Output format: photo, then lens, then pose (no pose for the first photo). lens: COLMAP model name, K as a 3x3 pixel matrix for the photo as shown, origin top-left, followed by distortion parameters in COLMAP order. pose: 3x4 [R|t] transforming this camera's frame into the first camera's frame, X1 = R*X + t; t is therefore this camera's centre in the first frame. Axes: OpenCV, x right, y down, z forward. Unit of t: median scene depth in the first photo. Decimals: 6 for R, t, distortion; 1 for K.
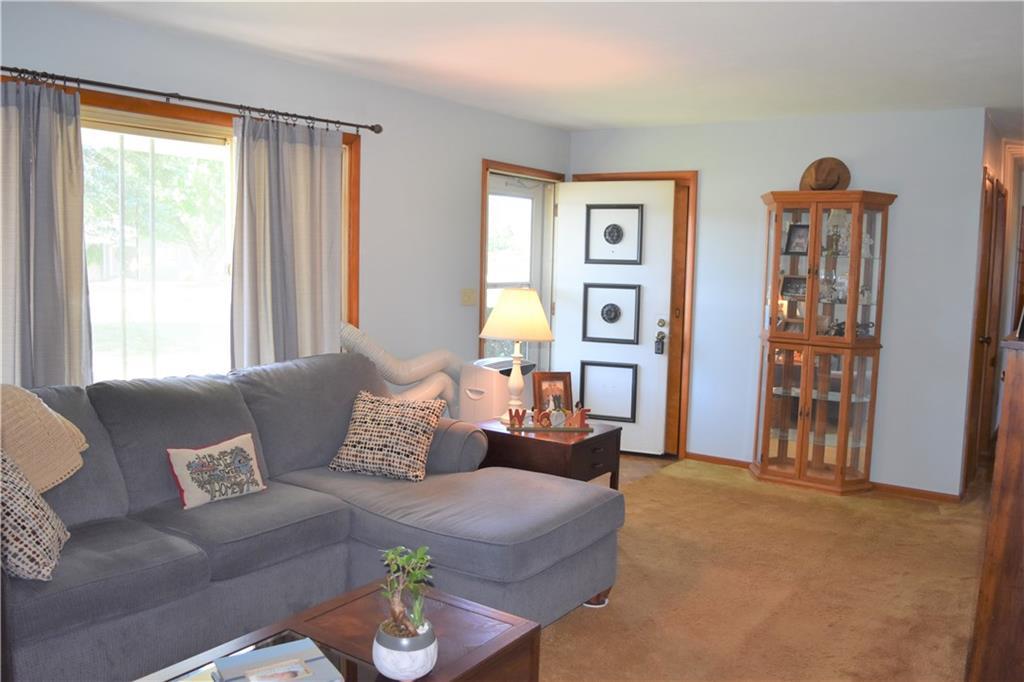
lens RADIAL K [[839.2, 0, 512.0], [0, 839.2, 341.0], [0, 0, 1]] dist [-0.112964, 0.048213]
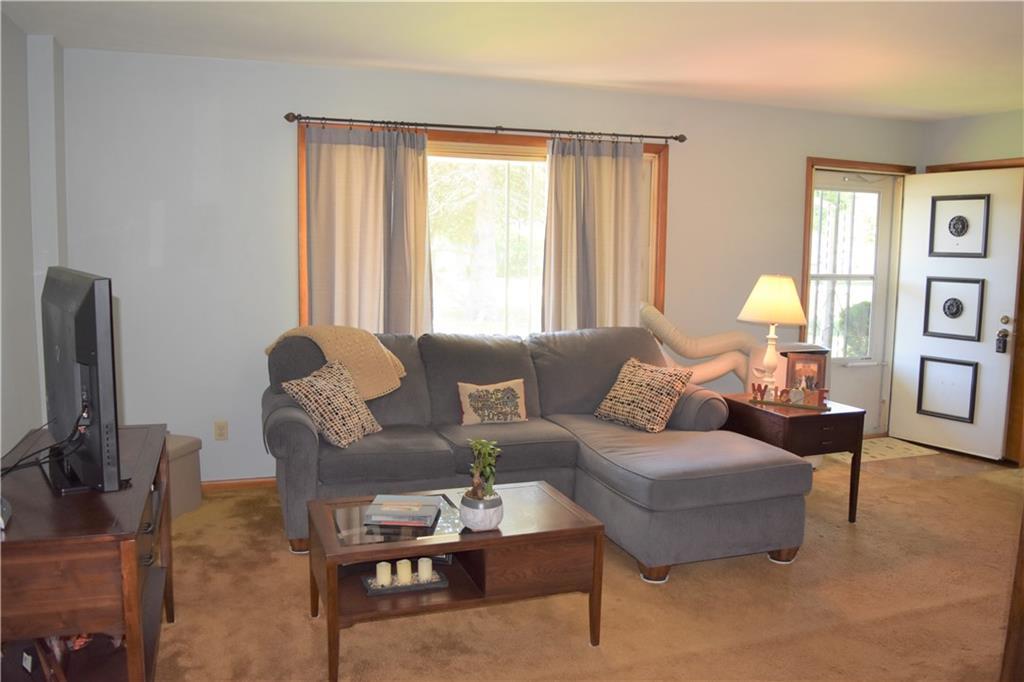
lens RADIAL K [[839.2, 0, 512.0], [0, 839.2, 341.0], [0, 0, 1]] dist [-0.112964, 0.048213]
pose [[0.812776, 0.055975, -0.579882, 0.357870], [-0.054387, 0.998317, 0.020137, 0.019277], [0.580033, 0.015171, 0.814452, -0.087124]]
